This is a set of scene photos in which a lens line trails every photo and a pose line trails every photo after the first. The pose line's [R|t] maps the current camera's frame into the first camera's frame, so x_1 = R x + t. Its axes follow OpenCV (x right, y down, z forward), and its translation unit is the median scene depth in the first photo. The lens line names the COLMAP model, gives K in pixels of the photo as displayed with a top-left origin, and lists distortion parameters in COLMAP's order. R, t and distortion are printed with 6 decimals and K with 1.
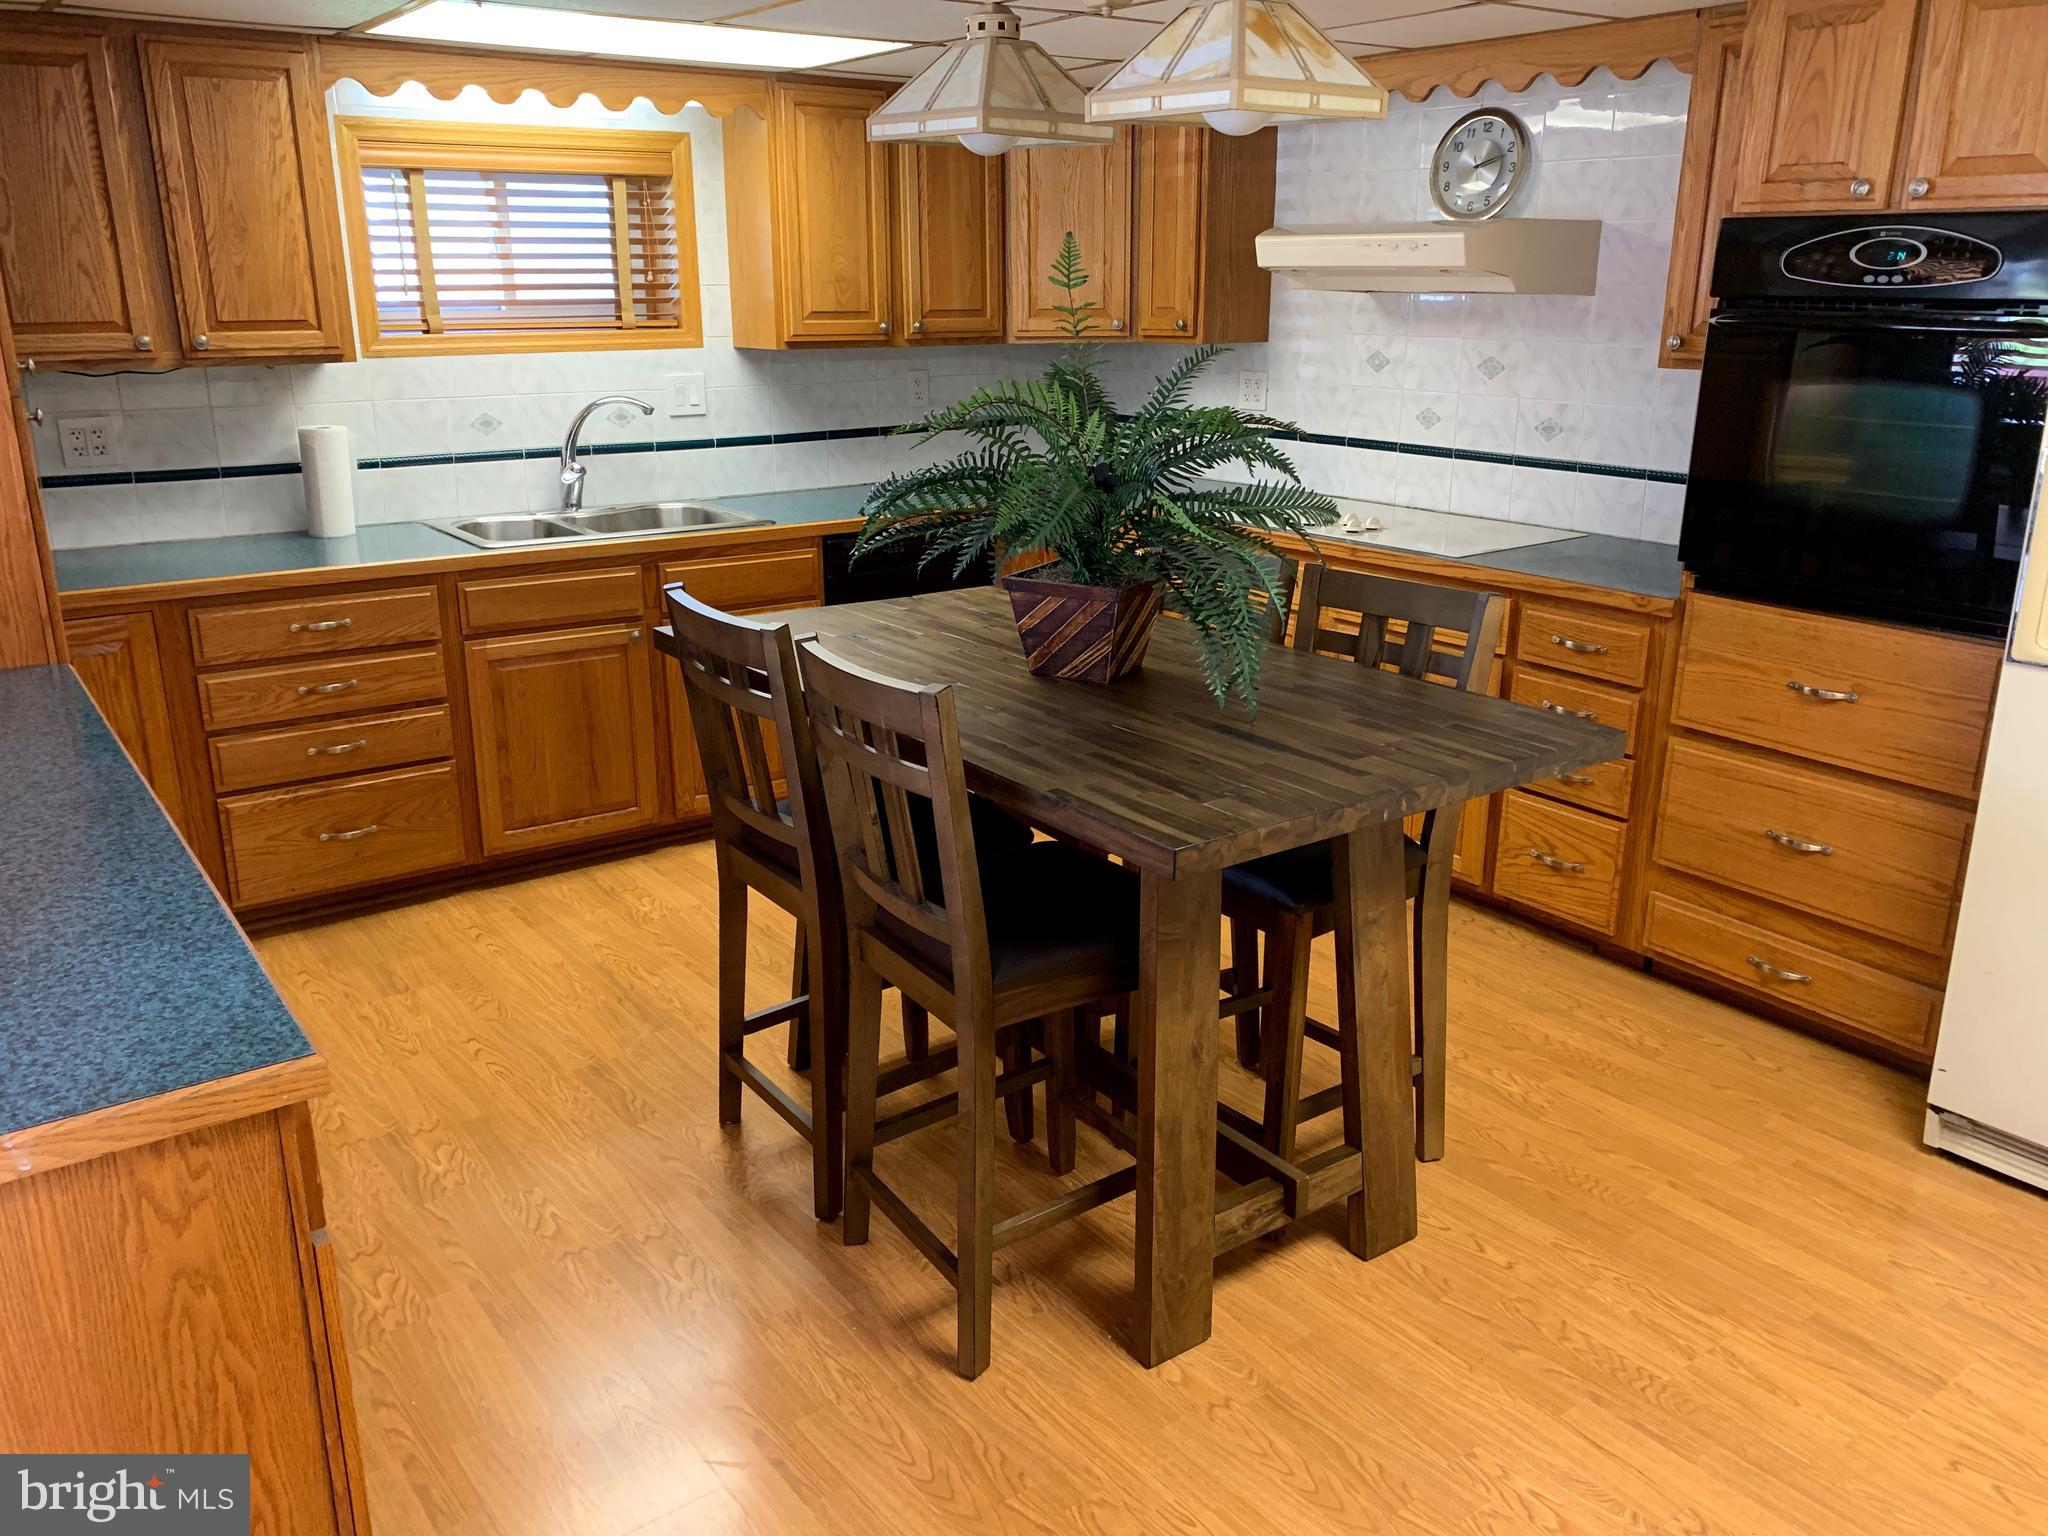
lens RADIAL K [[1604.0, 0, 1024.0], [0, 1604.0, 768.0], [0, 0, 1]] dist [0.057819, -0.080718]
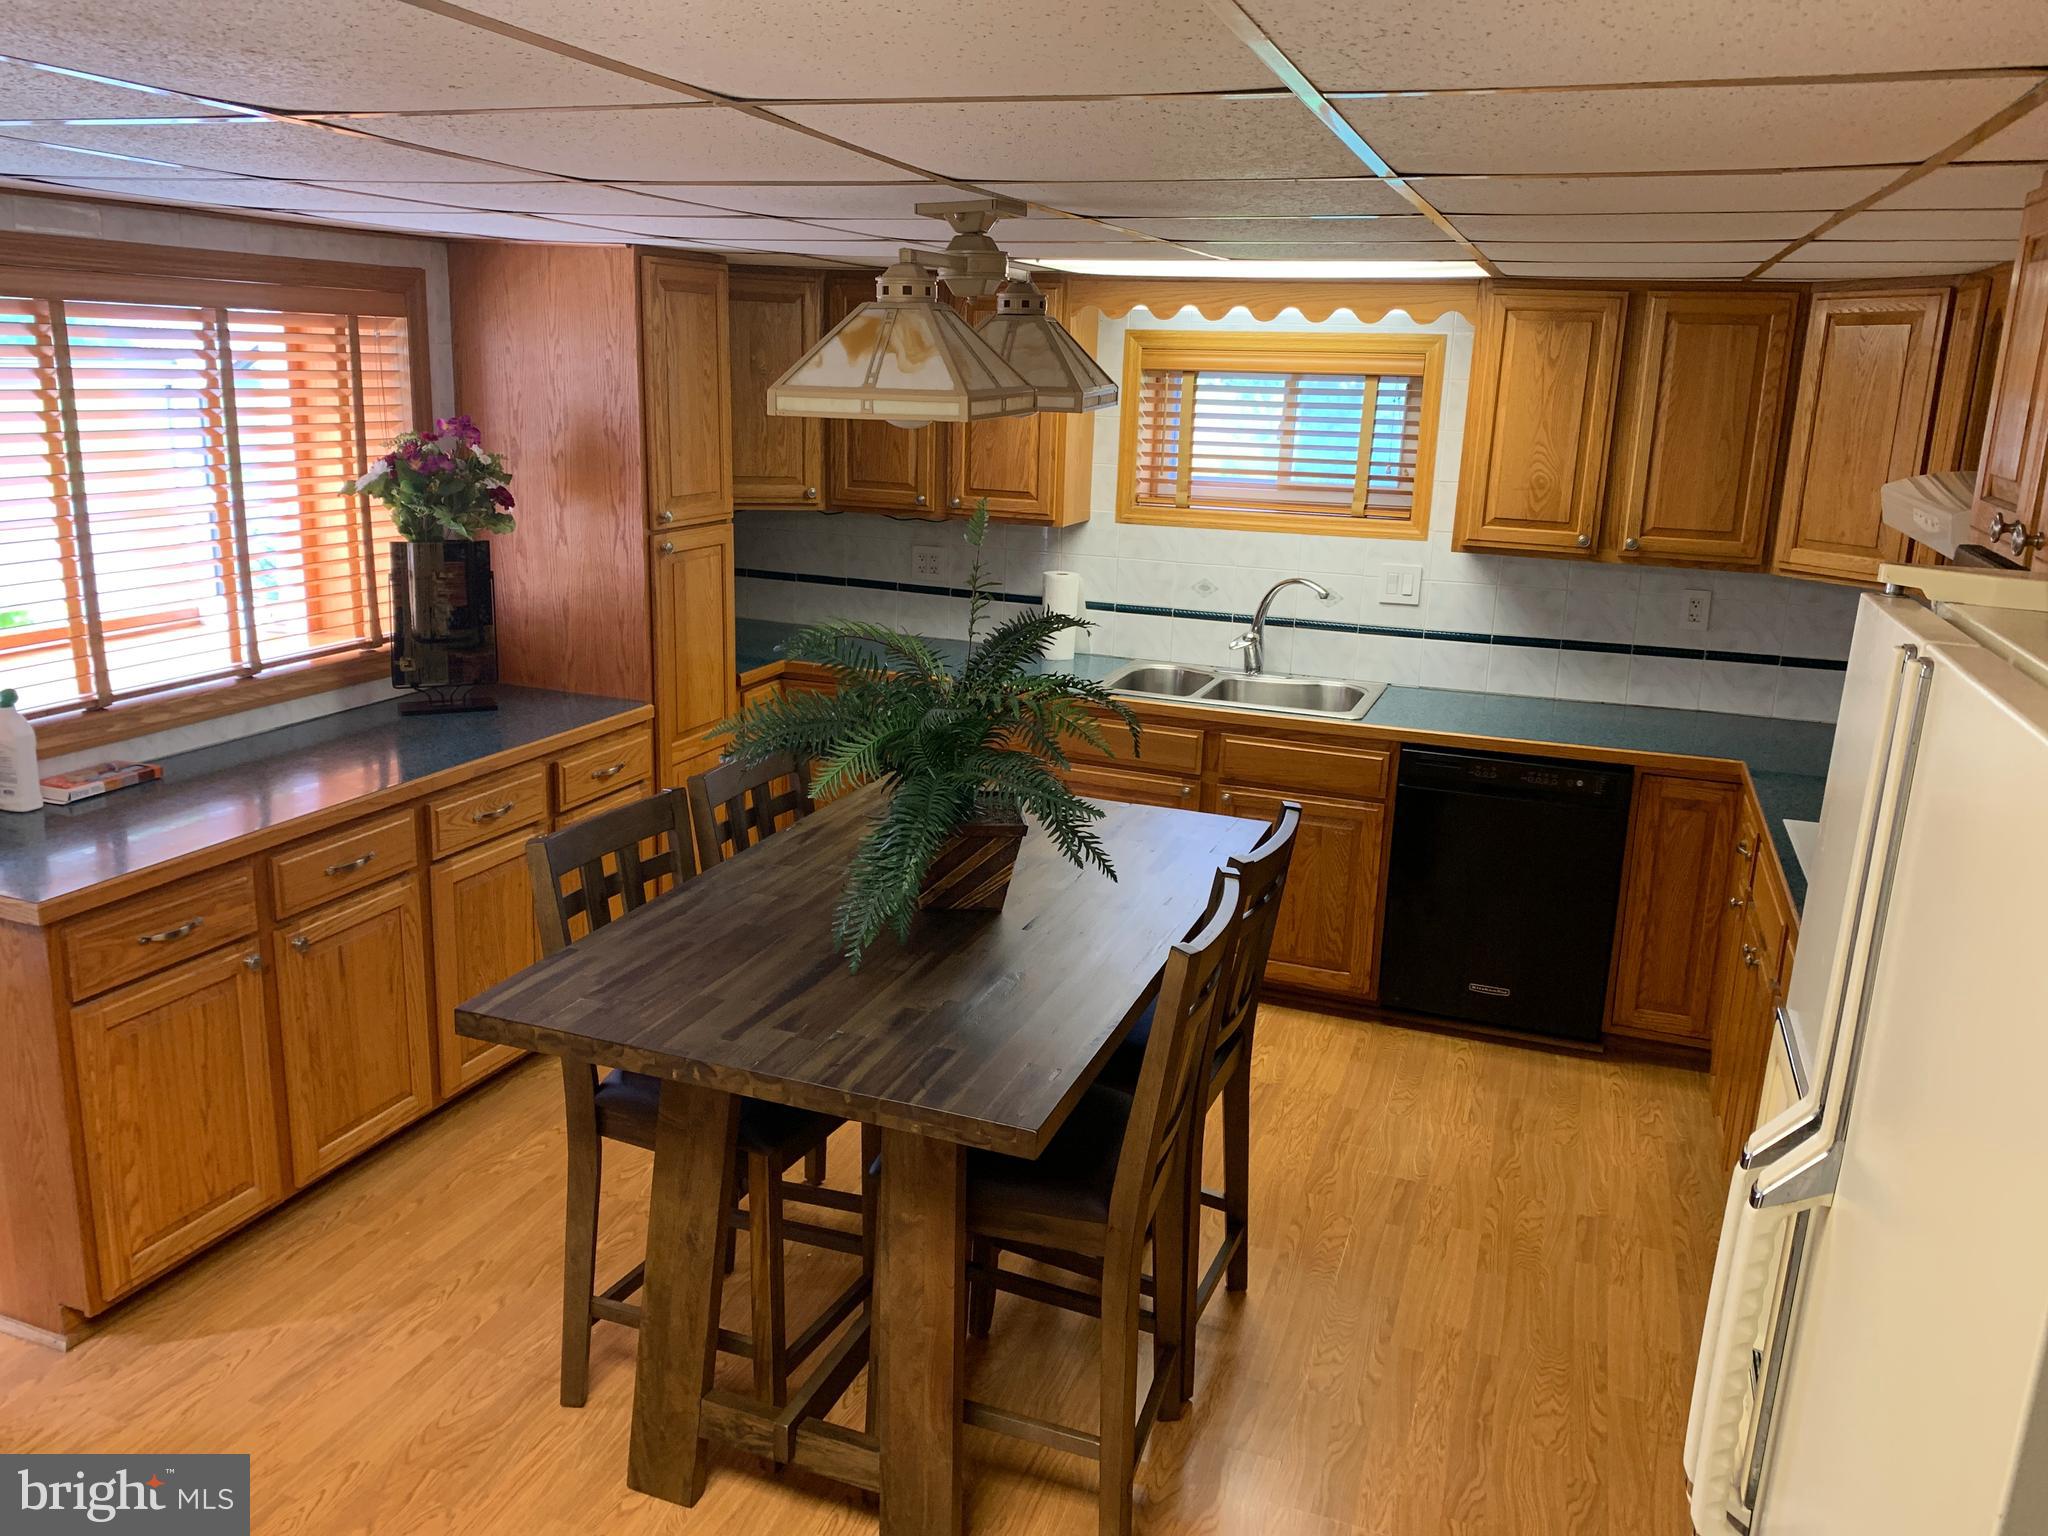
lens RADIAL K [[1563.1, 0, 993.0], [0, 1563.1, 789.7], [0, 0, 1]] dist [0.004091, -0.070167]
pose [[0.548188, 0.233809, -0.803009, 0.581442], [-0.274862, 0.957163, 0.091054, -0.154656], [0.789900, 0.170802, 0.588970, 0.288389]]
